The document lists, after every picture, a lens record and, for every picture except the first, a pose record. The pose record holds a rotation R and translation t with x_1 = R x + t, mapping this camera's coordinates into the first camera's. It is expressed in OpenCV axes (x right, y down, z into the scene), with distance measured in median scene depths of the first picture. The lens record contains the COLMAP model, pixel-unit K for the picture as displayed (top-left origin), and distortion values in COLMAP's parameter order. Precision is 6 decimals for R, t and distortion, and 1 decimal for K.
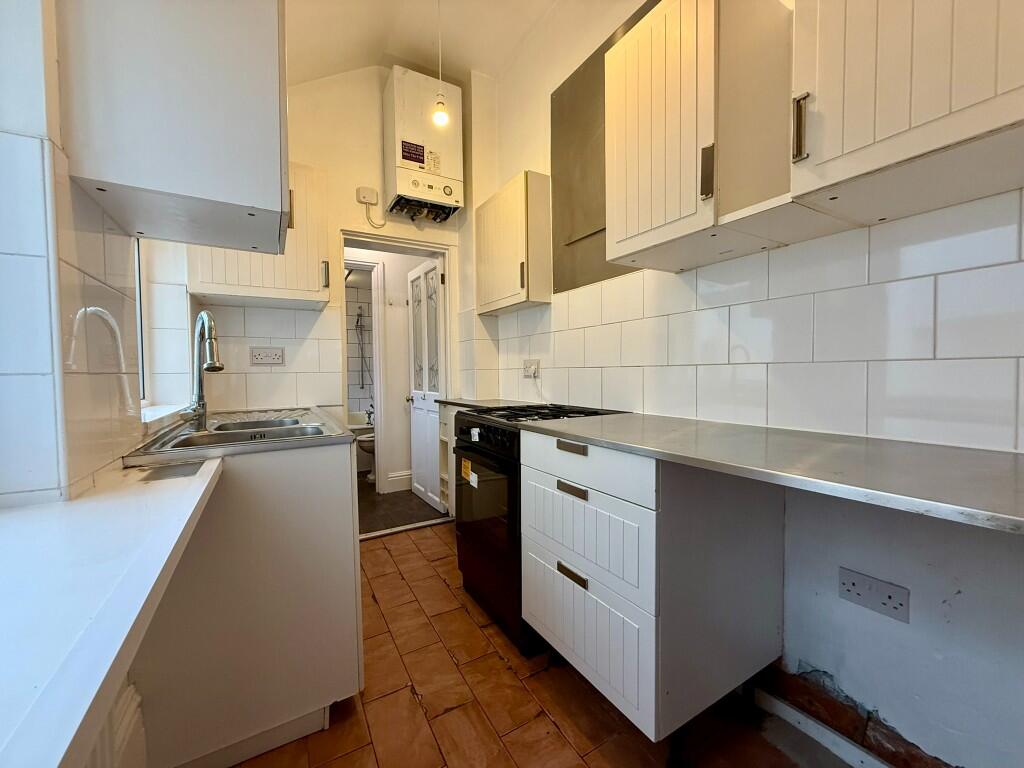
lens RADIAL K [[405.9, 0, 510.3], [0, 405.9, 382.8], [0, 0, 1]] dist [0.003115, -0.000310]
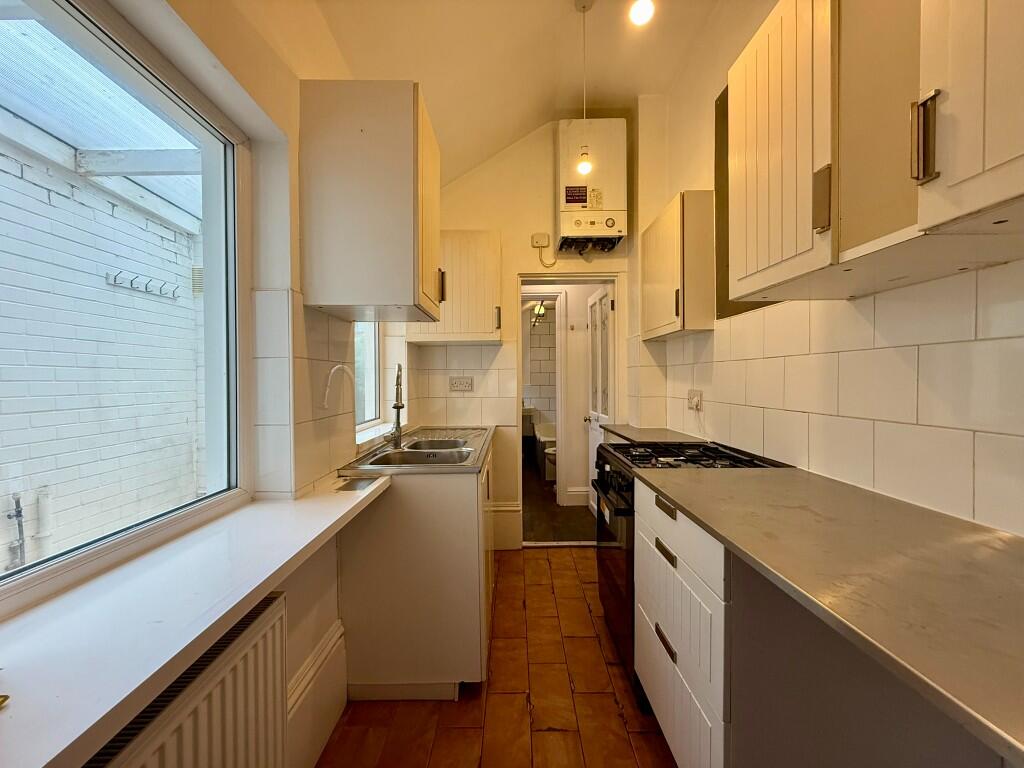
lens RADIAL K [[405.9, 0, 510.3], [0, 405.9, 383.9], [0, 0, 1]] dist [0.003115, -0.000310]
pose [[0.864900, 0.012070, -0.501799, 0.217748], [-0.018550, 0.999797, -0.007923, -0.080908], [0.501601, 0.016161, 0.864948, -0.006444]]
